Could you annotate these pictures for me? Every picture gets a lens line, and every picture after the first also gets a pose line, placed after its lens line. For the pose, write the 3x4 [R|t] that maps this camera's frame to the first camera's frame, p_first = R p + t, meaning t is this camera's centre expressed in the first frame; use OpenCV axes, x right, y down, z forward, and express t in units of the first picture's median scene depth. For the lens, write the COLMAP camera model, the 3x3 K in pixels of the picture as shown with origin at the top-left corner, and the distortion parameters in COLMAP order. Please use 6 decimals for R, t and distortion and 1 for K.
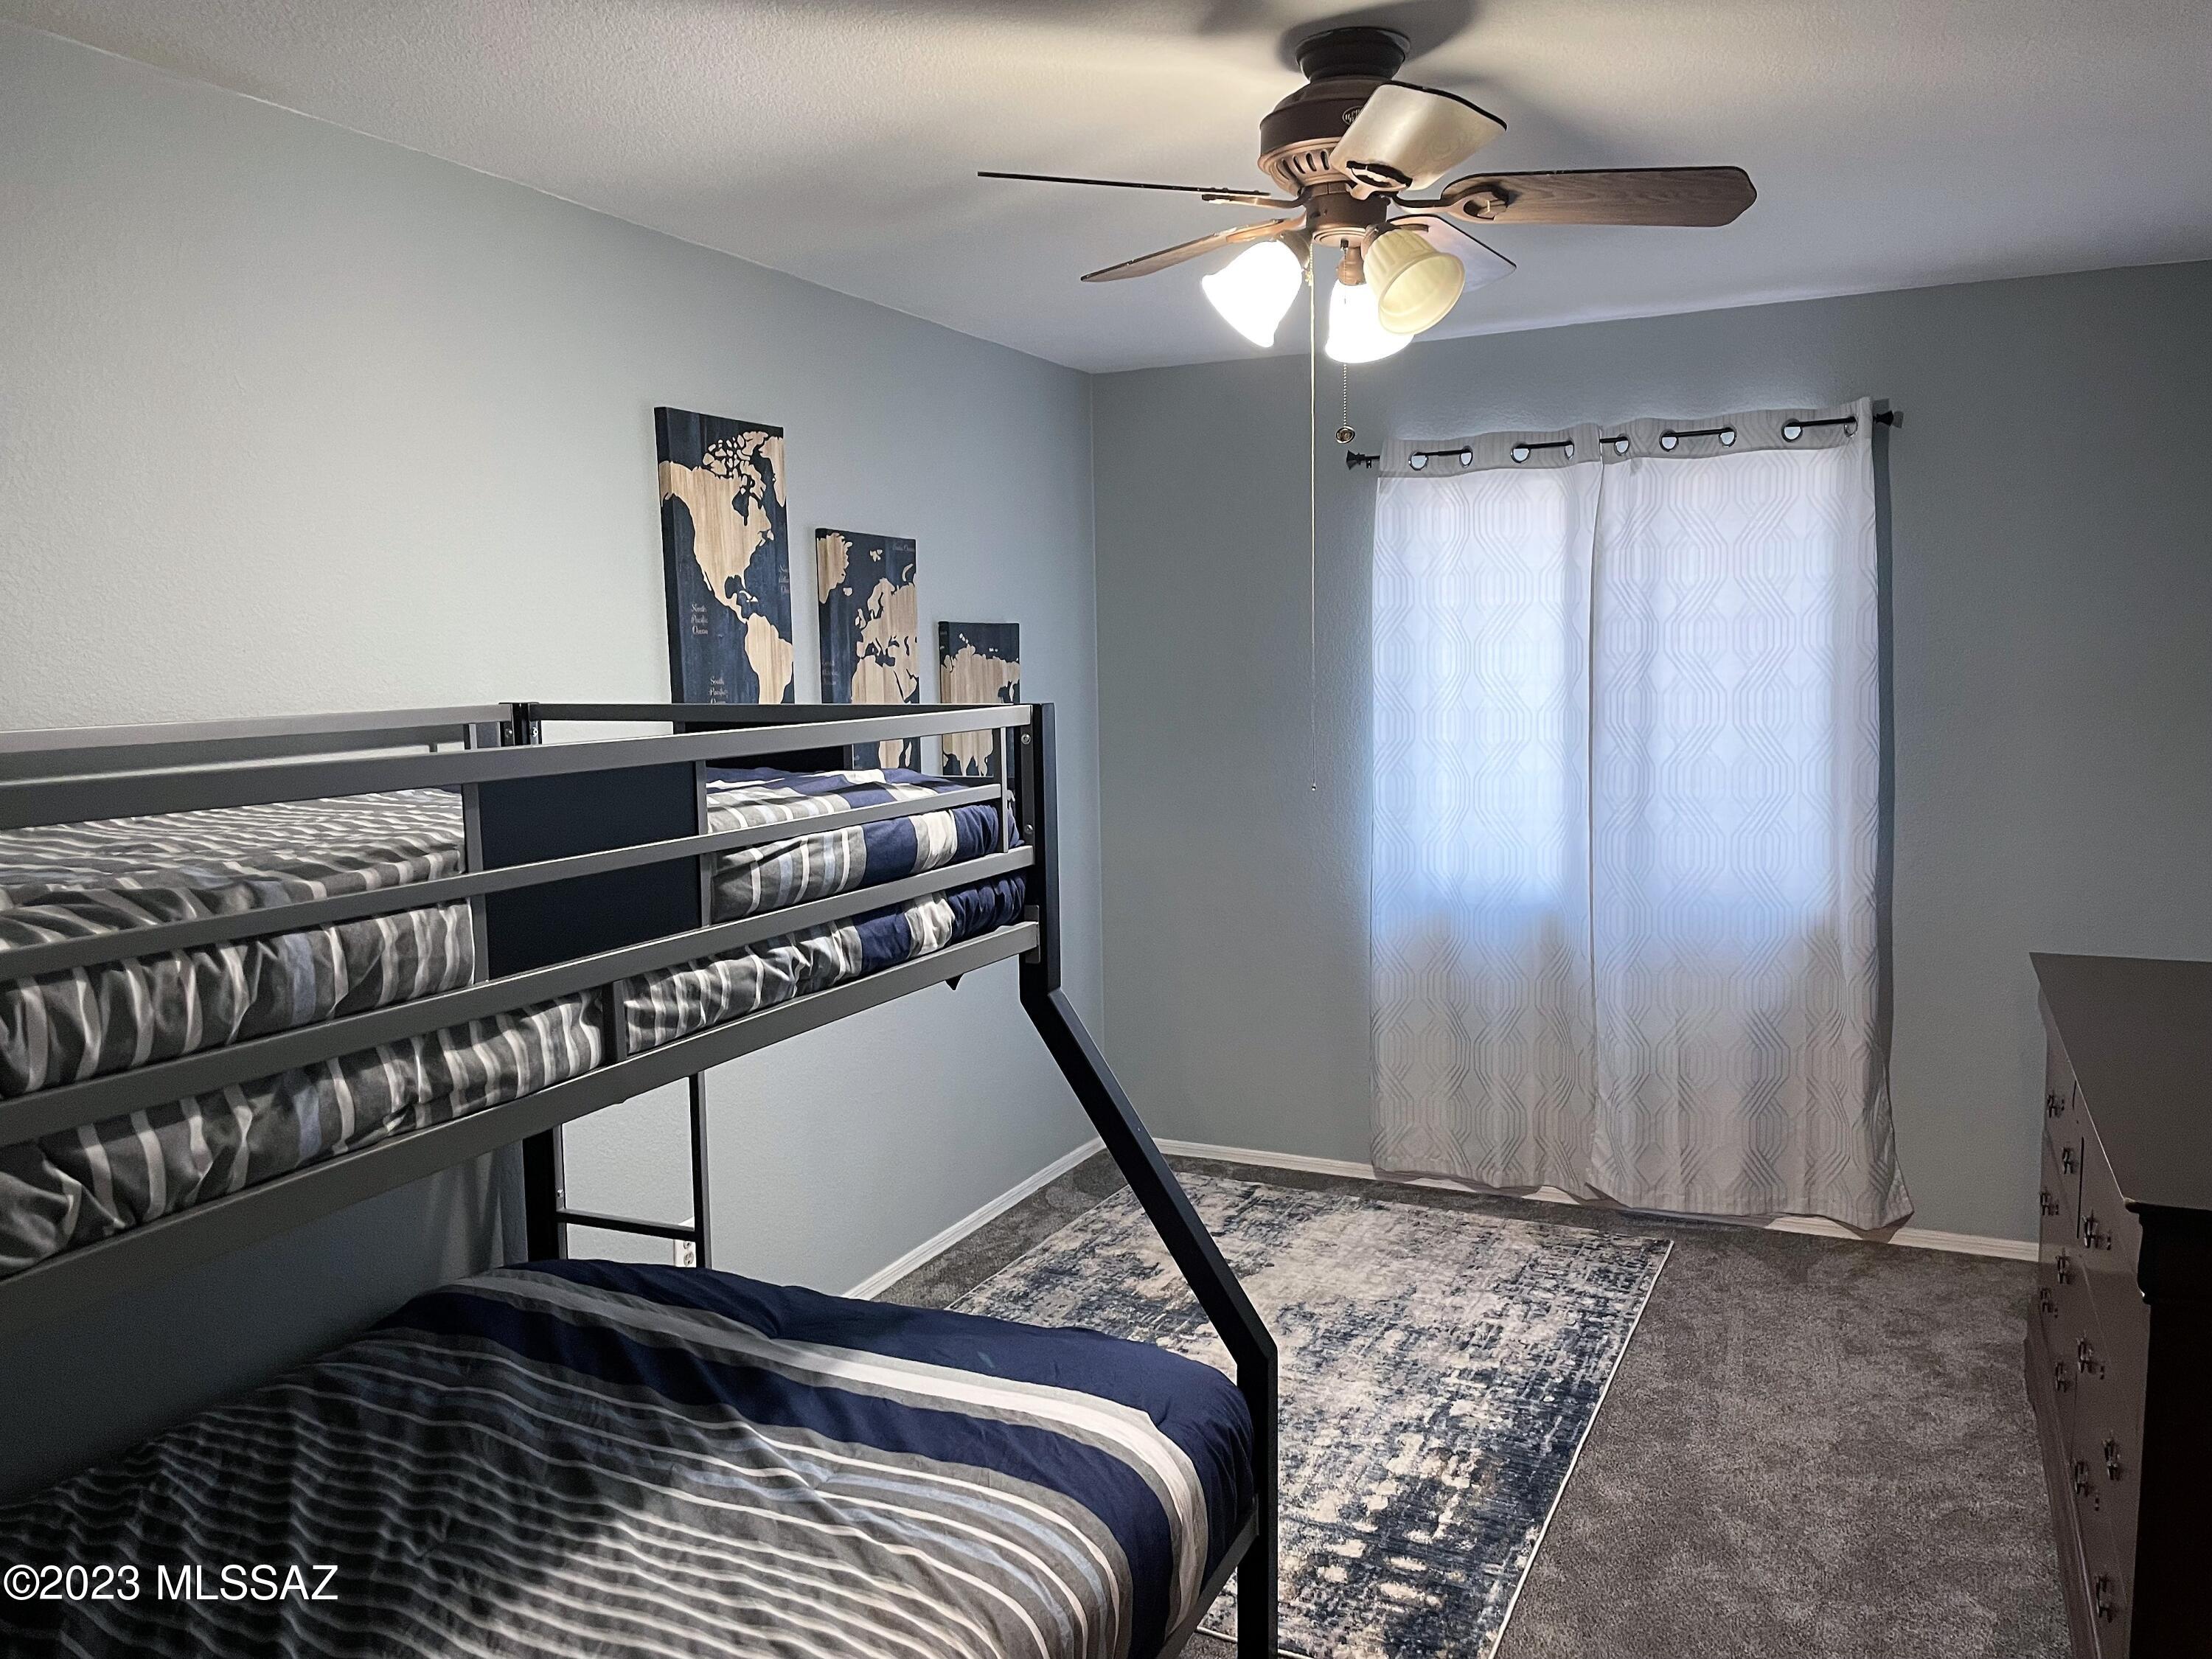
lens RADIAL K [[1661.1, 0, 1109.7], [0, 1661.1, 827.4], [0, 0, 1]] dist [0.087248, -0.109805]
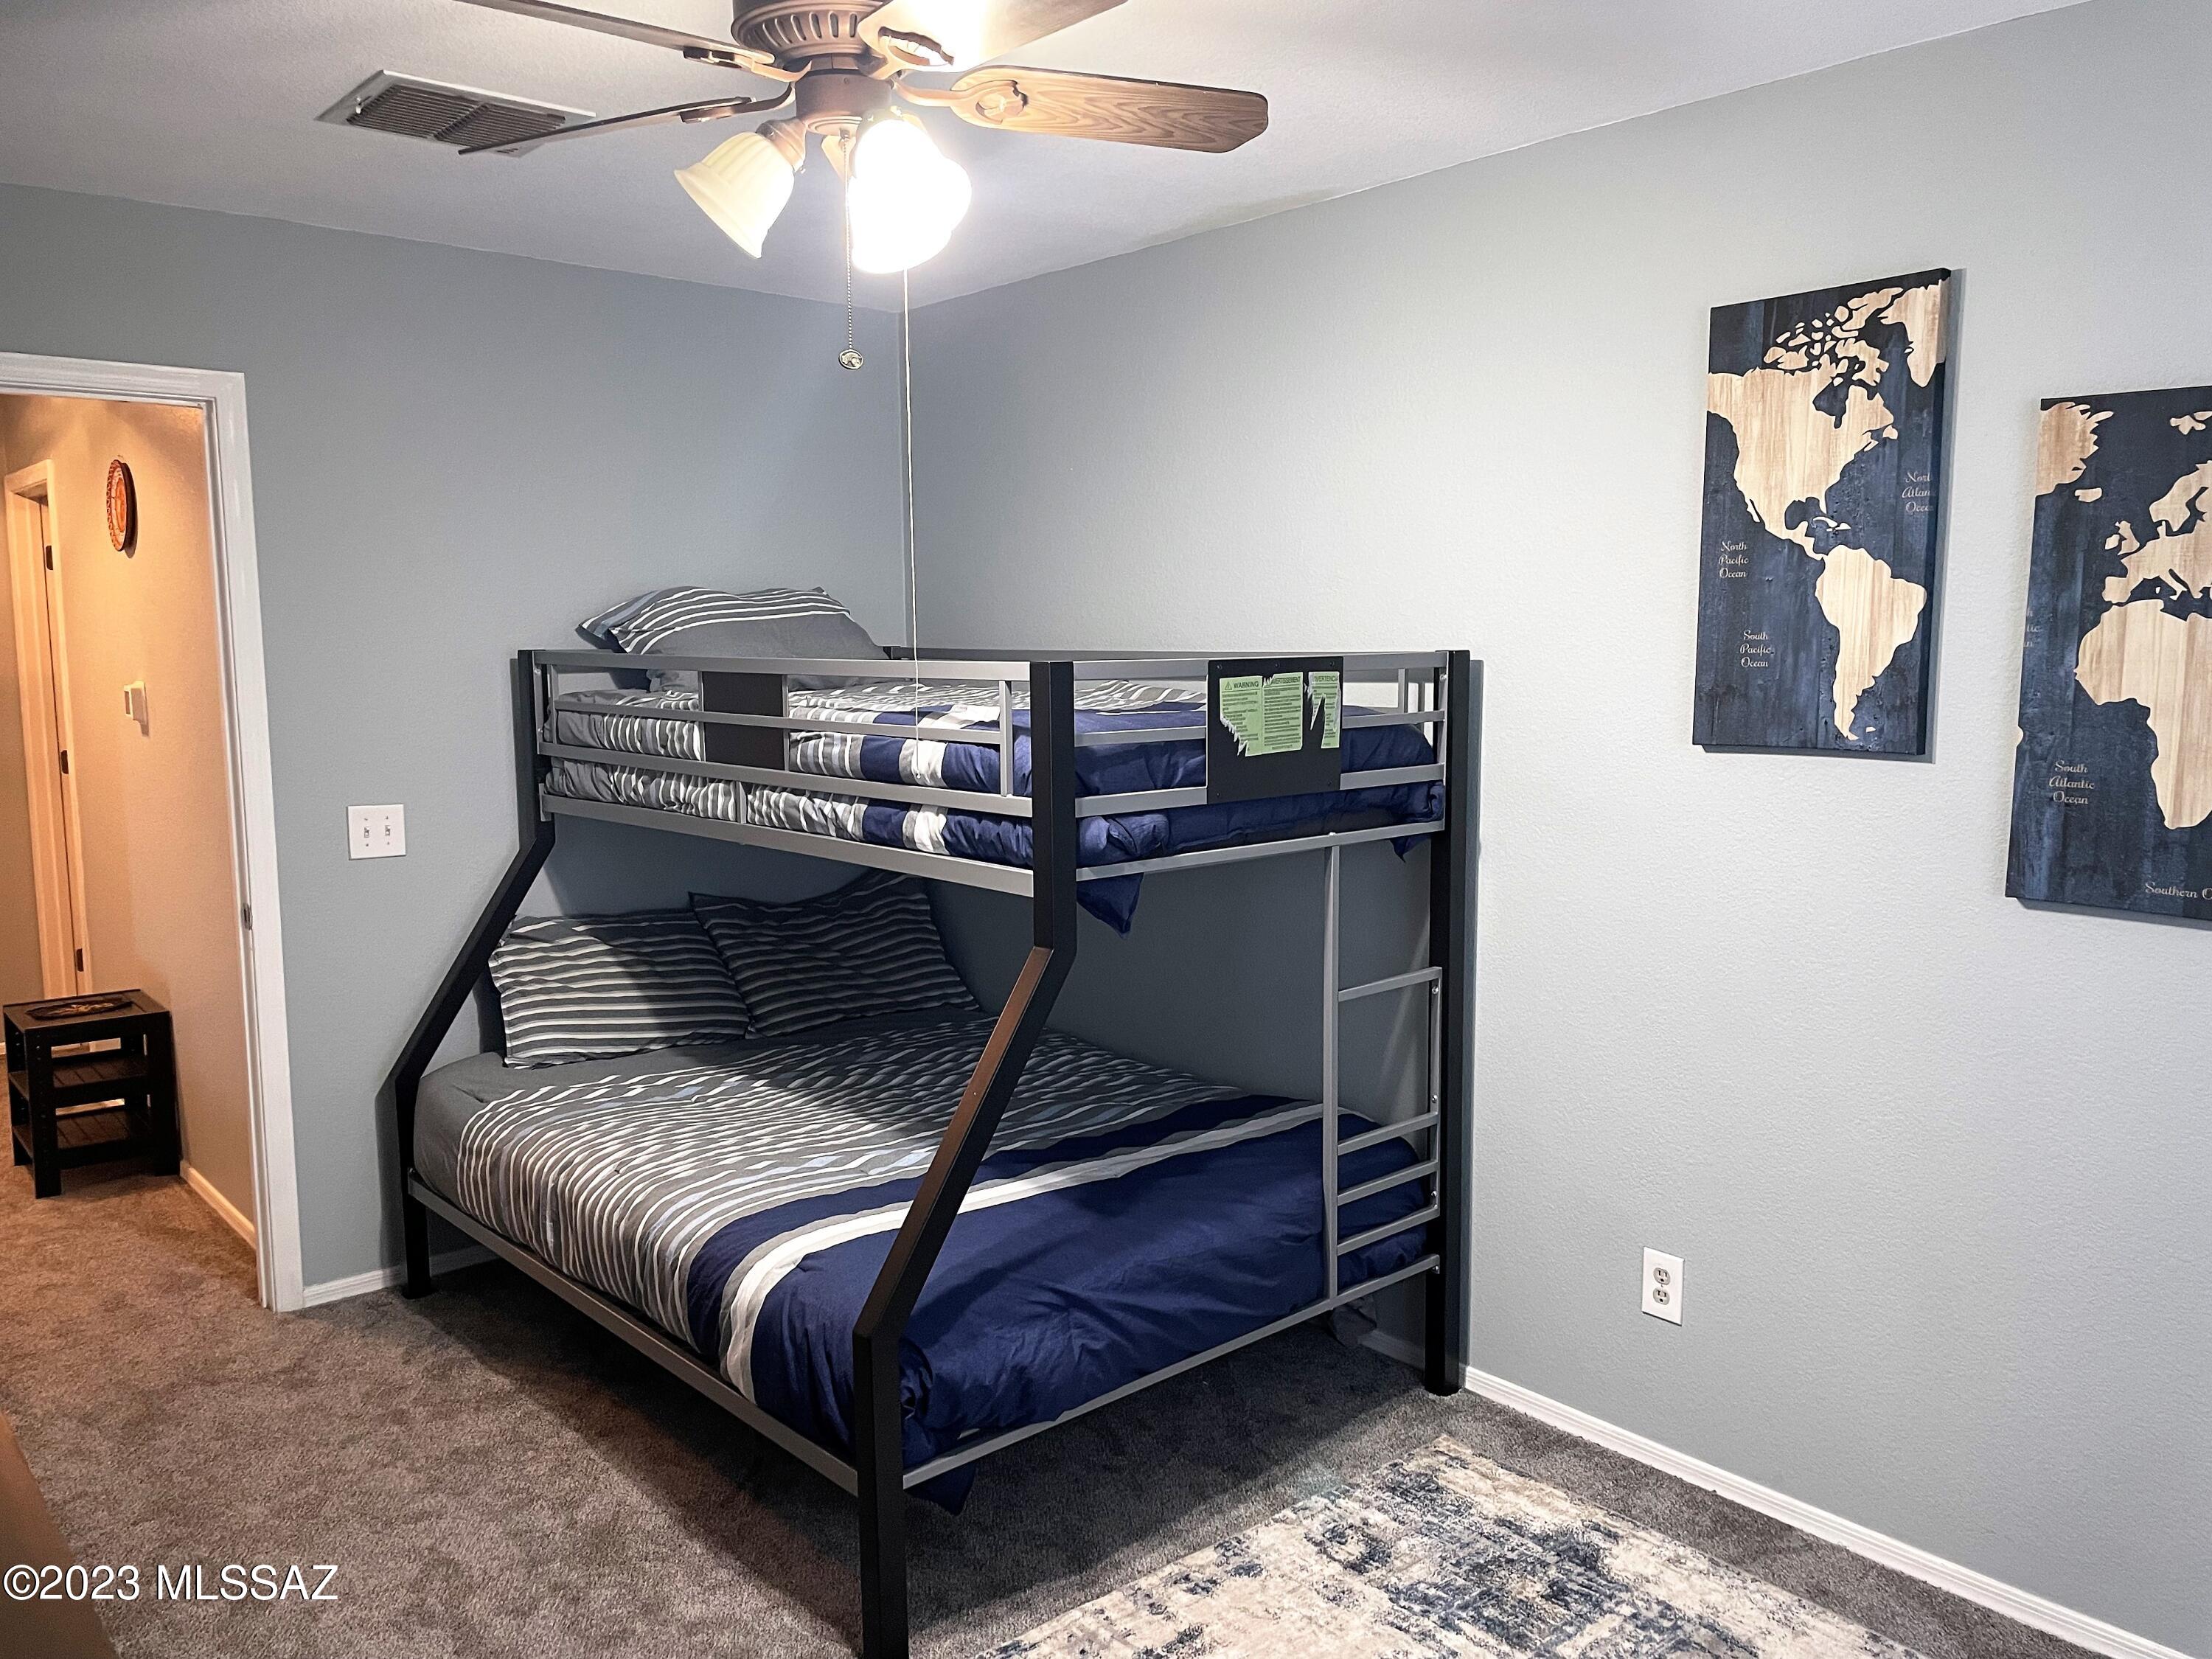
lens RADIAL K [[1661.1, 0, 1105.4], [0, 1661.1, 837.8], [0, 0, 1]] dist [0.087248, -0.109805]
pose [[-0.408283, 0.133777, -0.903000, 0.628169], [-0.082083, 0.979816, 0.182270, -0.113432], [0.909157, 0.148539, -0.389062, 1.039001]]
